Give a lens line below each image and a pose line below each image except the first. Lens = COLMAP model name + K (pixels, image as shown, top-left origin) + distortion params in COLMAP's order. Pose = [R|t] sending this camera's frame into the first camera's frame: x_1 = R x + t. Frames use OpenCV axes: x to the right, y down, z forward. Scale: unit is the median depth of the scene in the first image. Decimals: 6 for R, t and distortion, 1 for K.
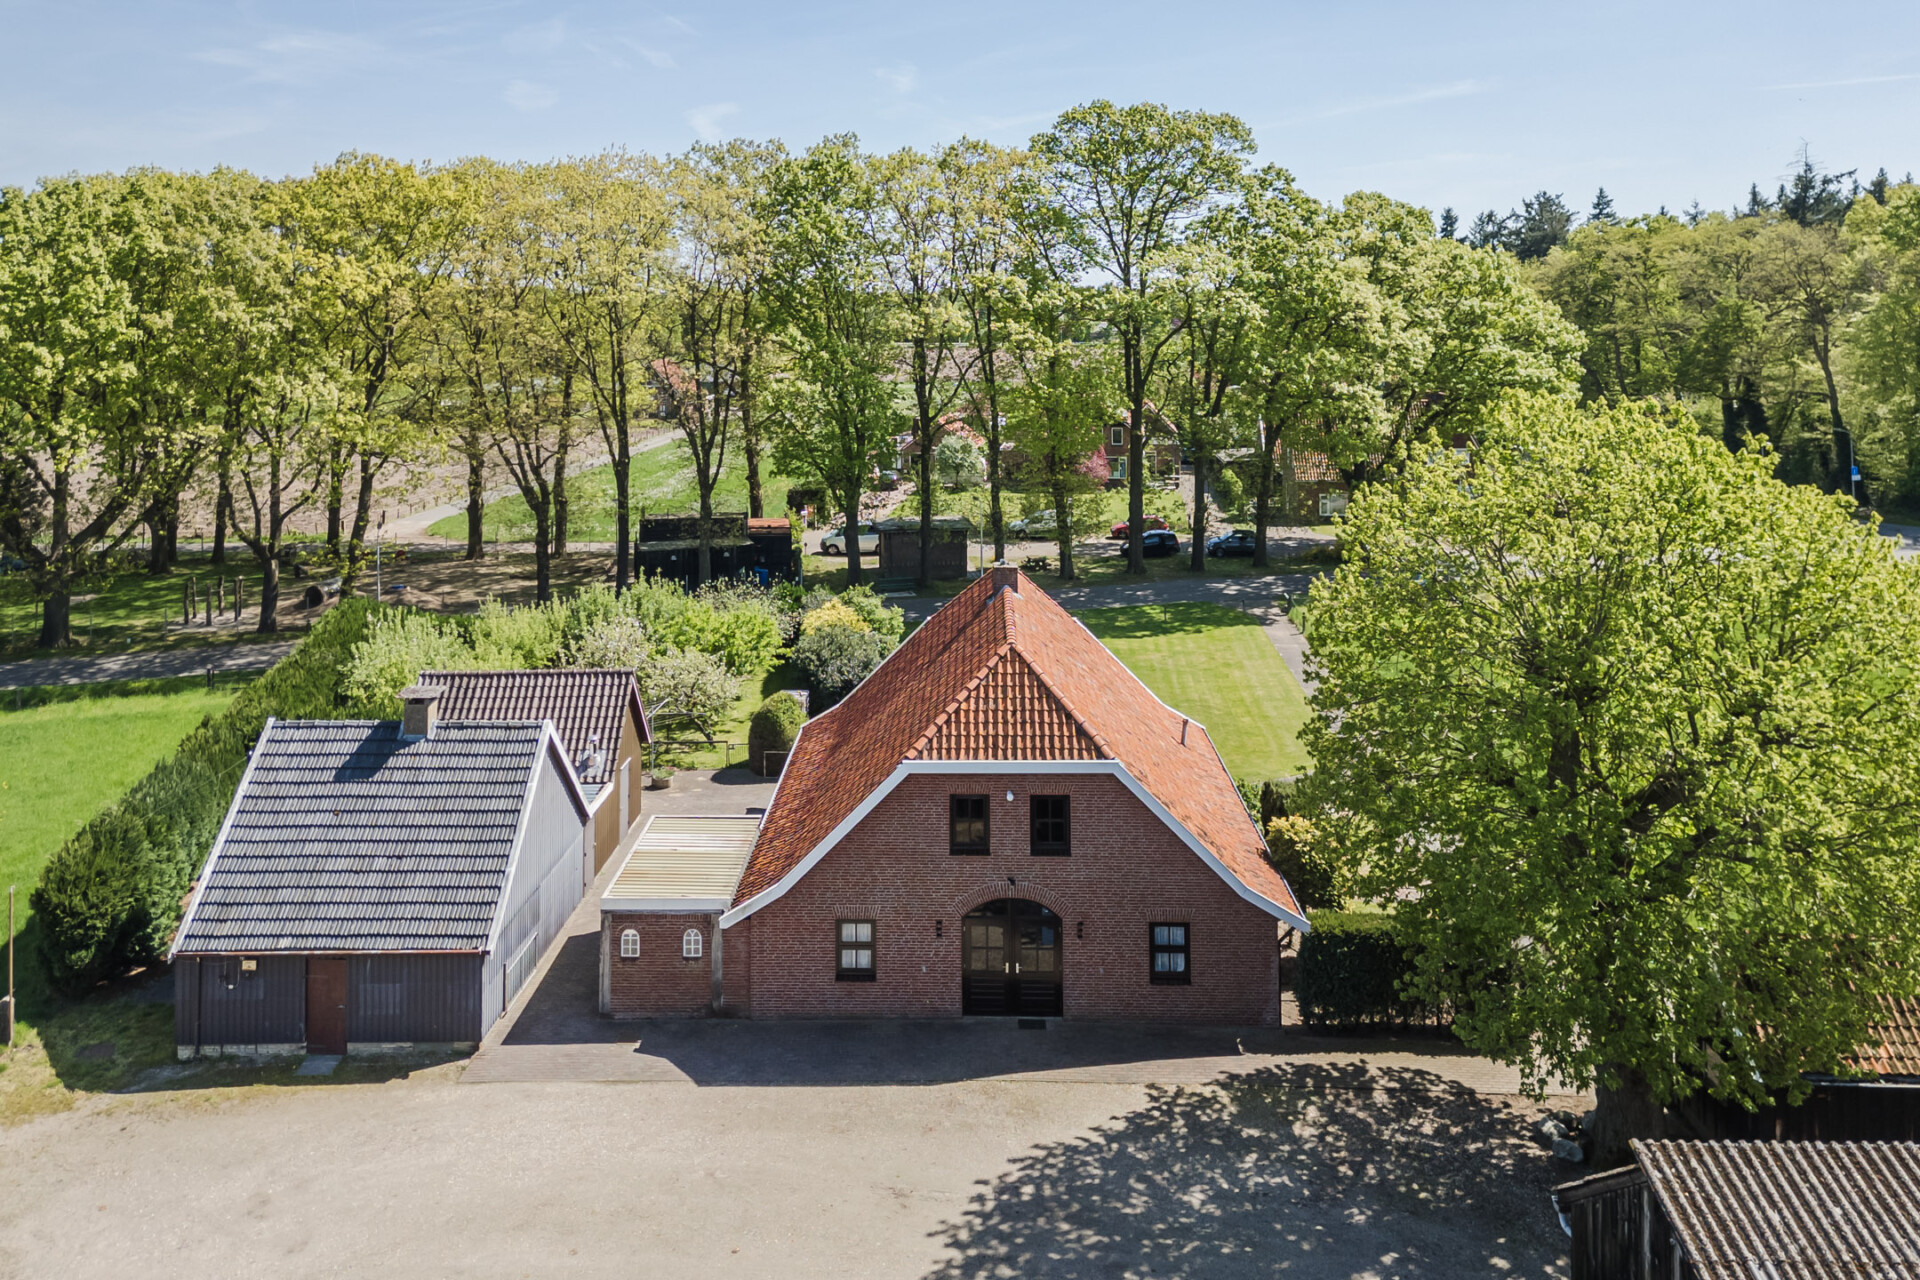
lens RADIAL K [[1406.5, 0, 957.2], [0, 1406.5, 642.6], [0, 0, 1]] dist [0.046014, -0.027812]
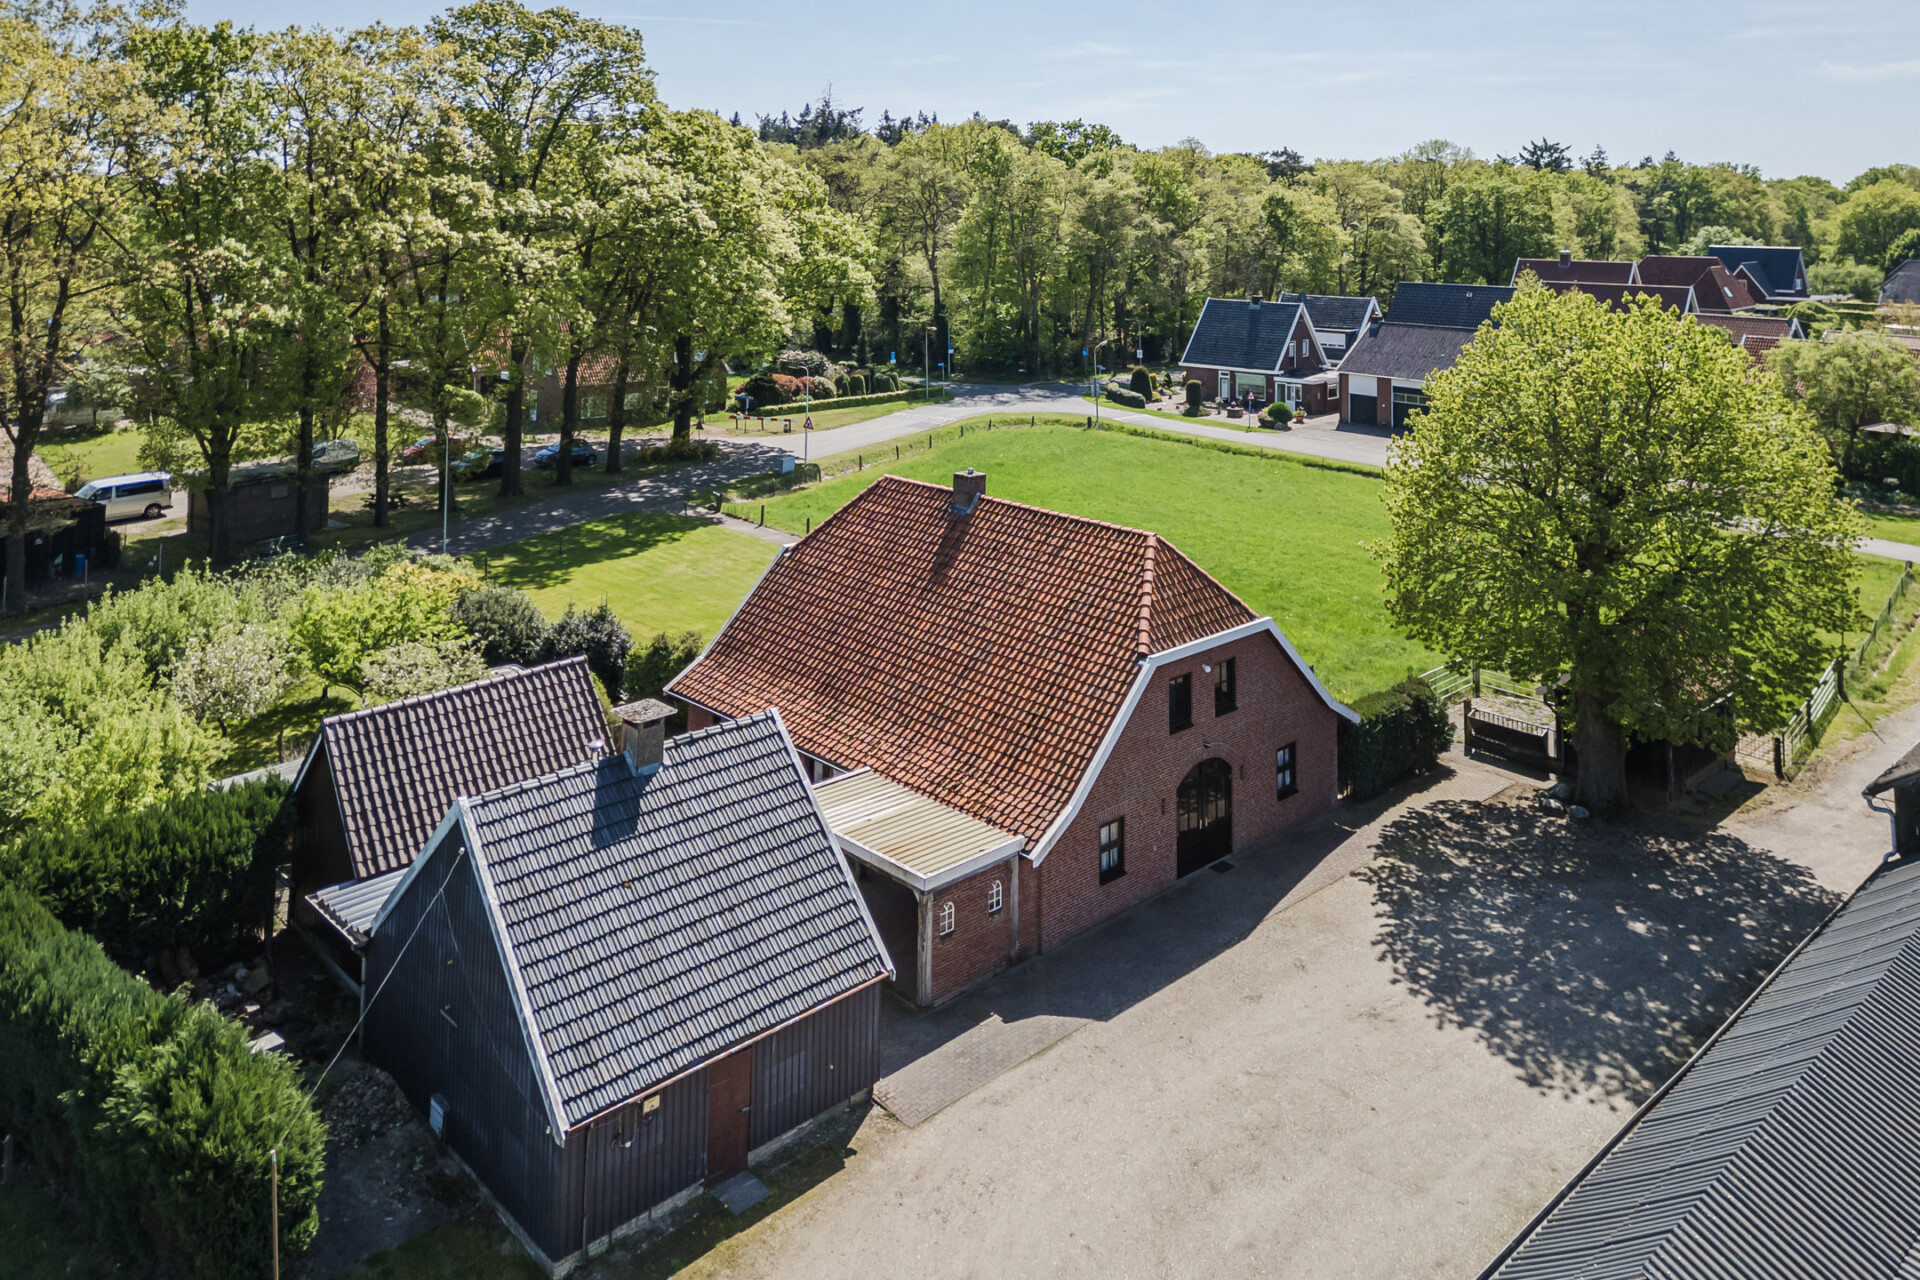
lens RADIAL K [[1406.5, 0, 917.0], [0, 1406.5, 530.0], [0, 0, 1]] dist [0.046014, -0.027812]
pose [[0.718756, -0.148679, 0.679179, -0.862123], [0.154568, 0.986592, 0.052399, -0.091422], [-0.677863, 0.067318, 0.732100, 0.334081]]
